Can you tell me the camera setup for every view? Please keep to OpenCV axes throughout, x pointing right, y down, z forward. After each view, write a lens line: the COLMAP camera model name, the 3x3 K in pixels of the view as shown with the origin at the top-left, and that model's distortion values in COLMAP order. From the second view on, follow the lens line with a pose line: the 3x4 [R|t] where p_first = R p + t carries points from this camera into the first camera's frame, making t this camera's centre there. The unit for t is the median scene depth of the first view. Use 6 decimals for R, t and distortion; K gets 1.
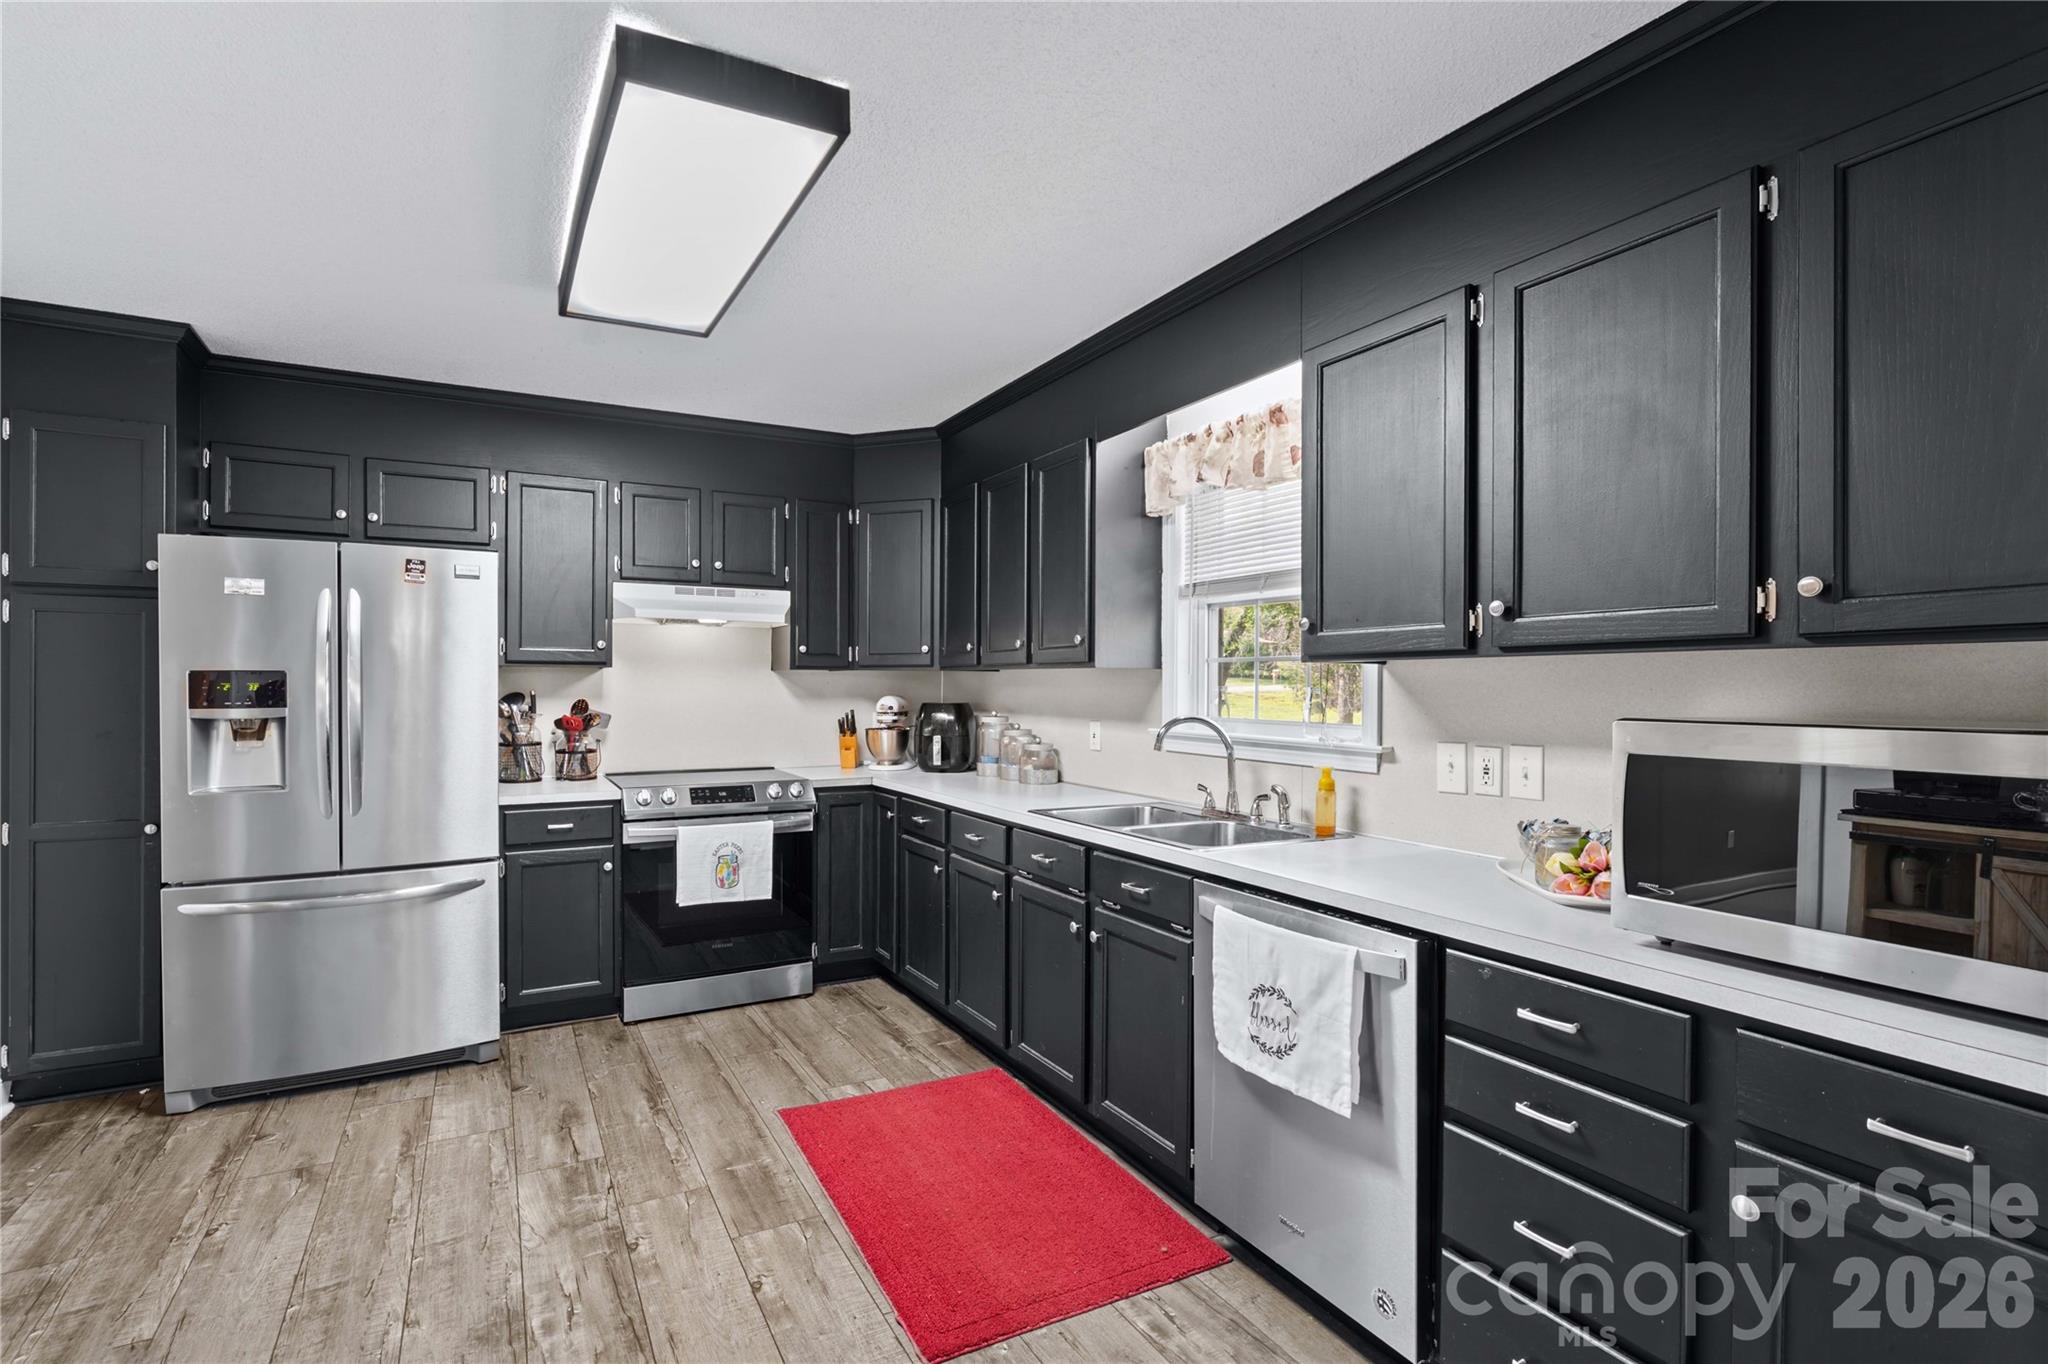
lens RADIAL K [[988.9, 0, 1018.6], [0, 988.9, 691.7], [0, 0, 1]] dist [0.002523, 0.000256]
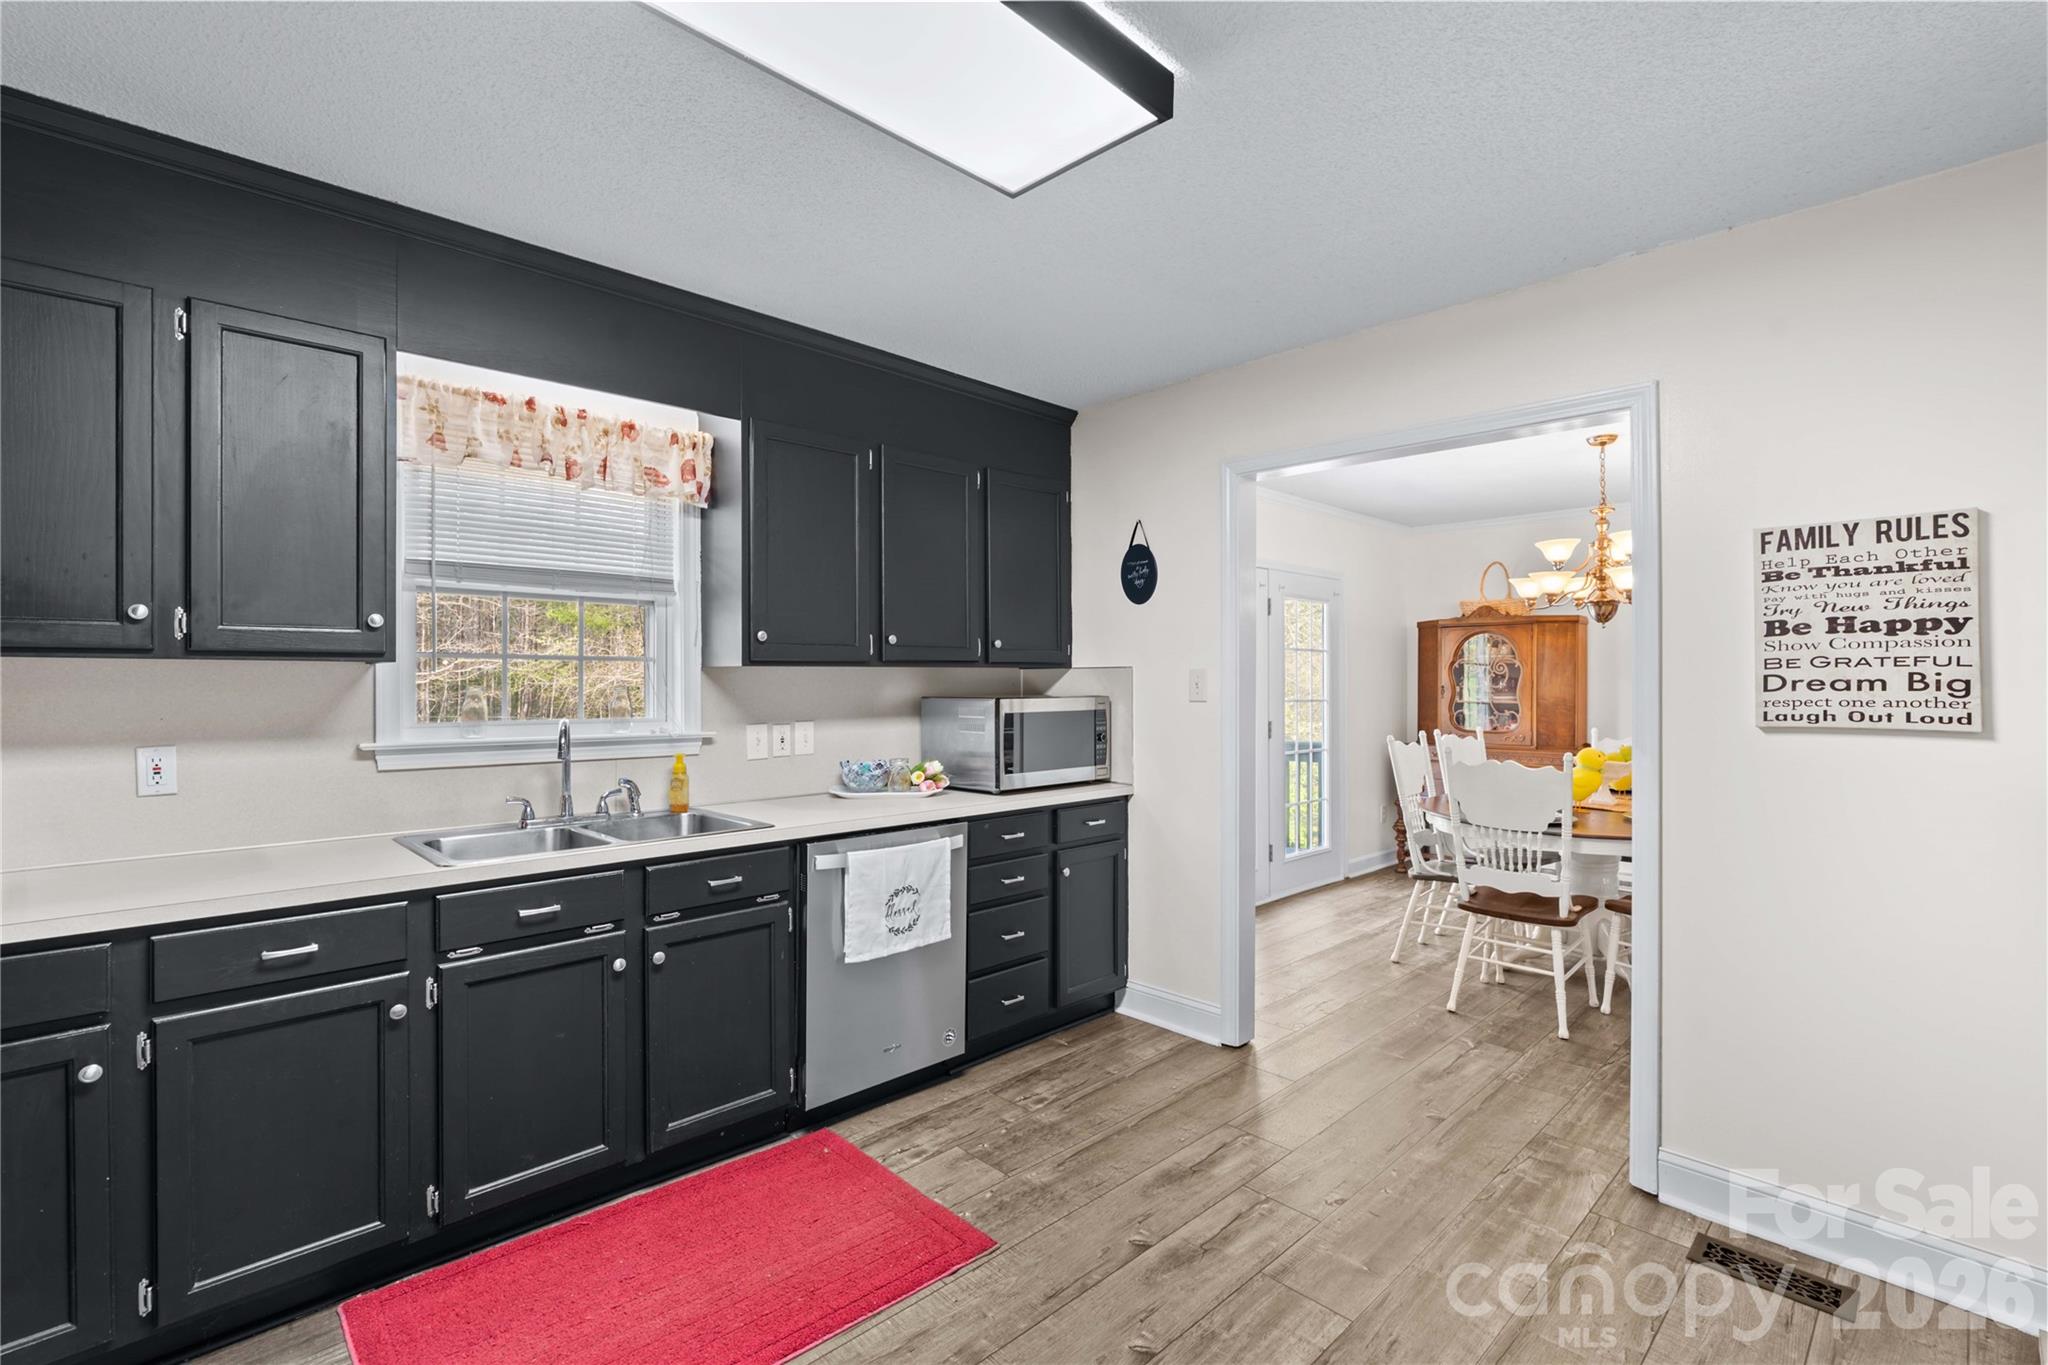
lens RADIAL K [[929.5, 0, 1021.2], [0, 929.5, 680.4], [0, 0, 1]] dist [0.004560, 0.000403]
pose [[-0.274387, -0.004091, 0.961611, -1.070906], [0.006383, 0.999961, 0.006076, -0.018644], [-0.961598, 0.007805, -0.274350, 1.141860]]
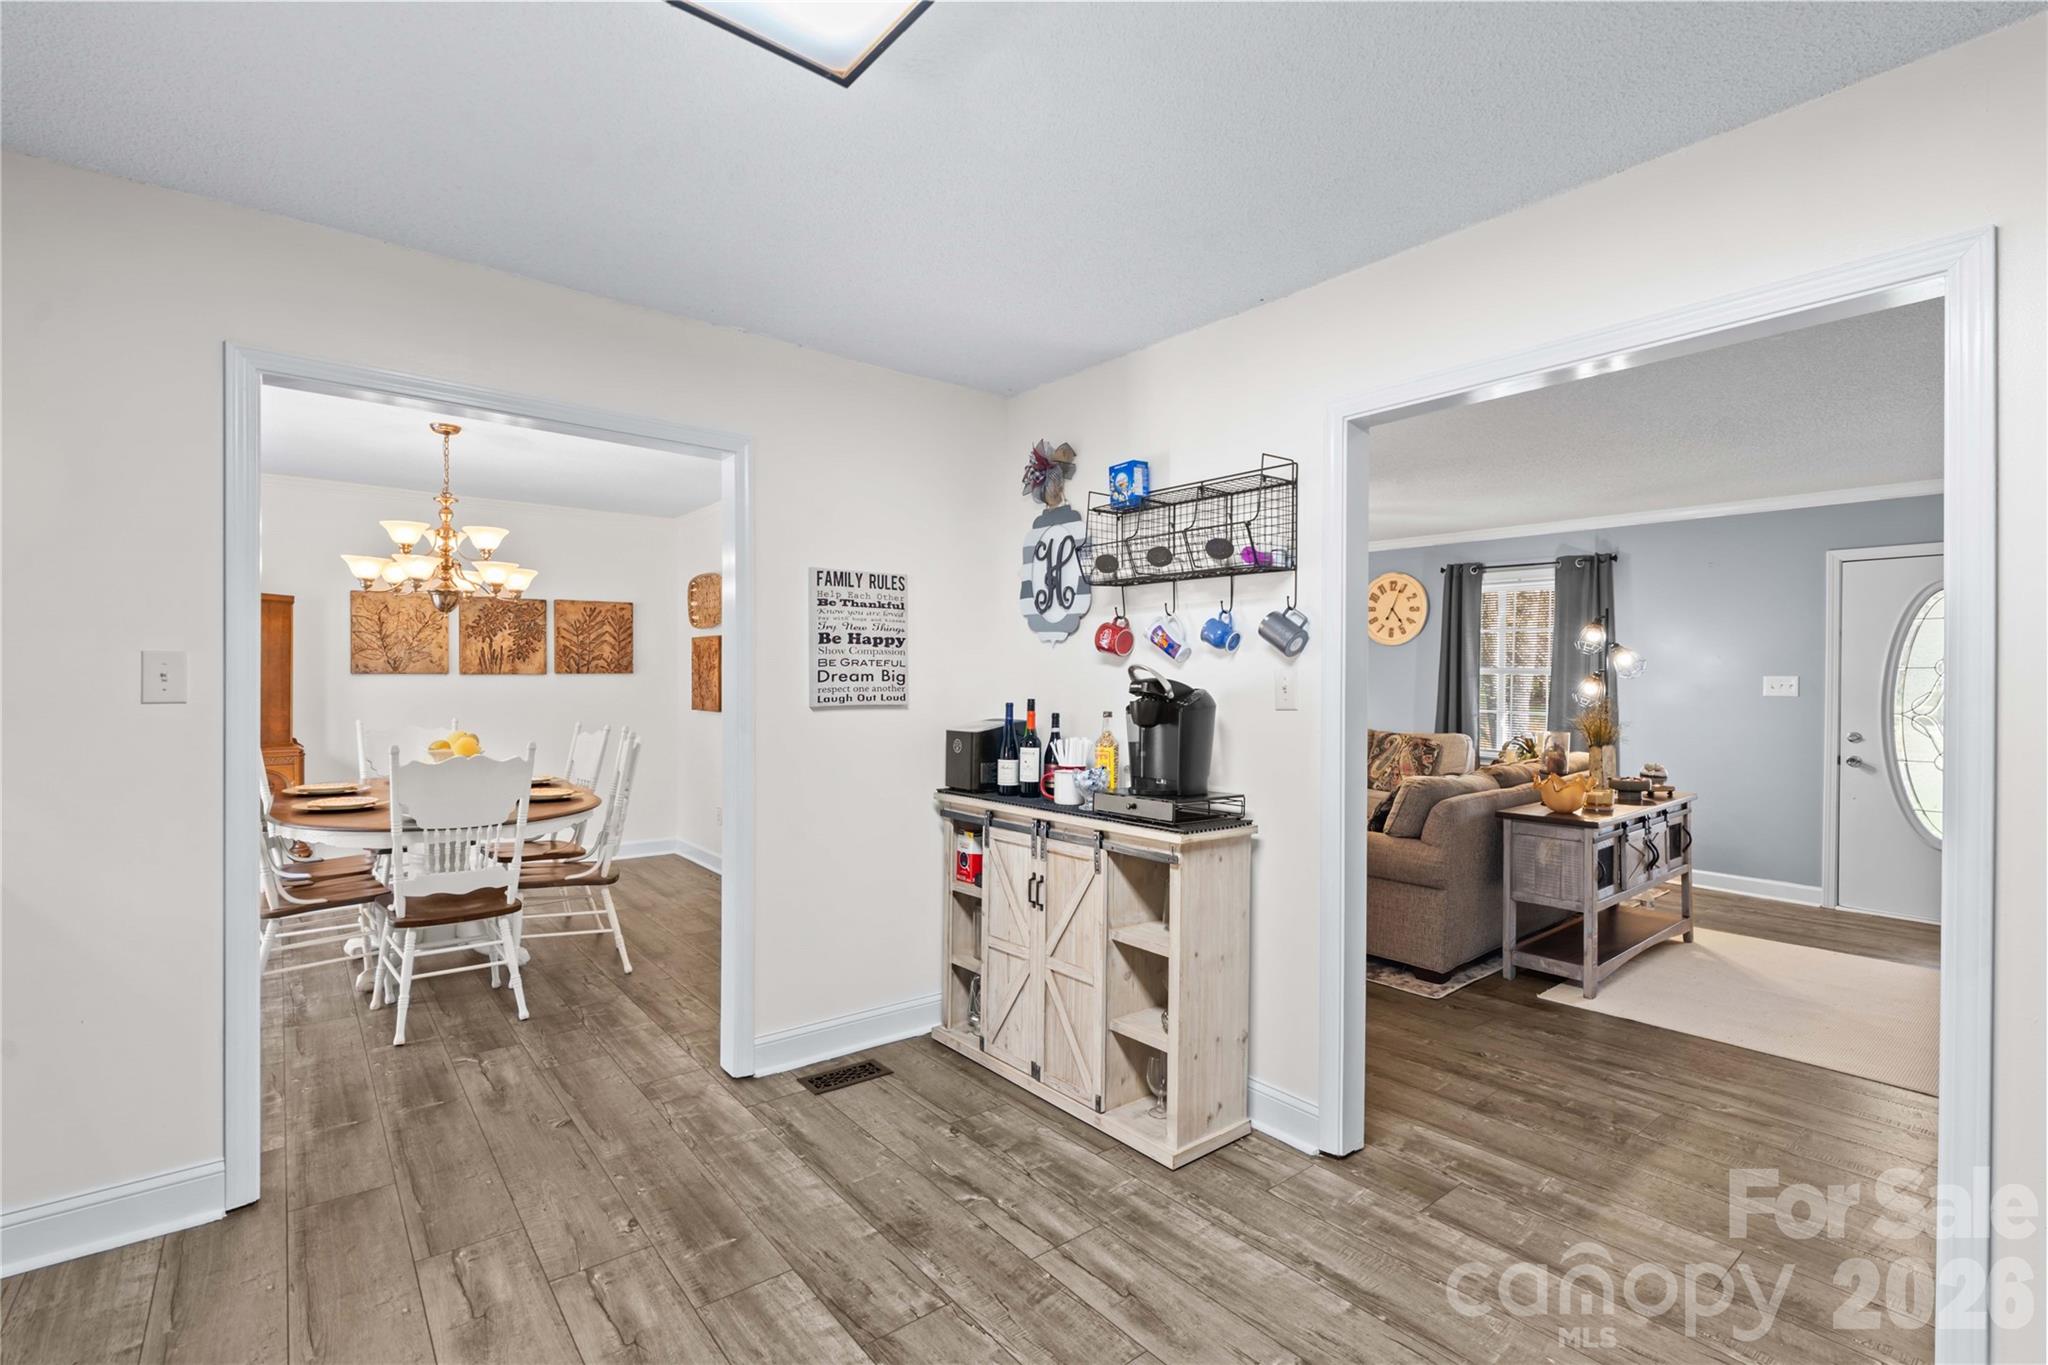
lens RADIAL K [[929.5, 0, 1019.2], [0, 929.5, 681.6], [0, 0, 1]] dist [0.004560, 0.000403]
pose [[-0.984093, -0.011241, -0.177296, -0.699834], [-0.014324, 0.999768, 0.016115, -0.021345], [0.177074, 0.018398, -0.984026, 1.366105]]
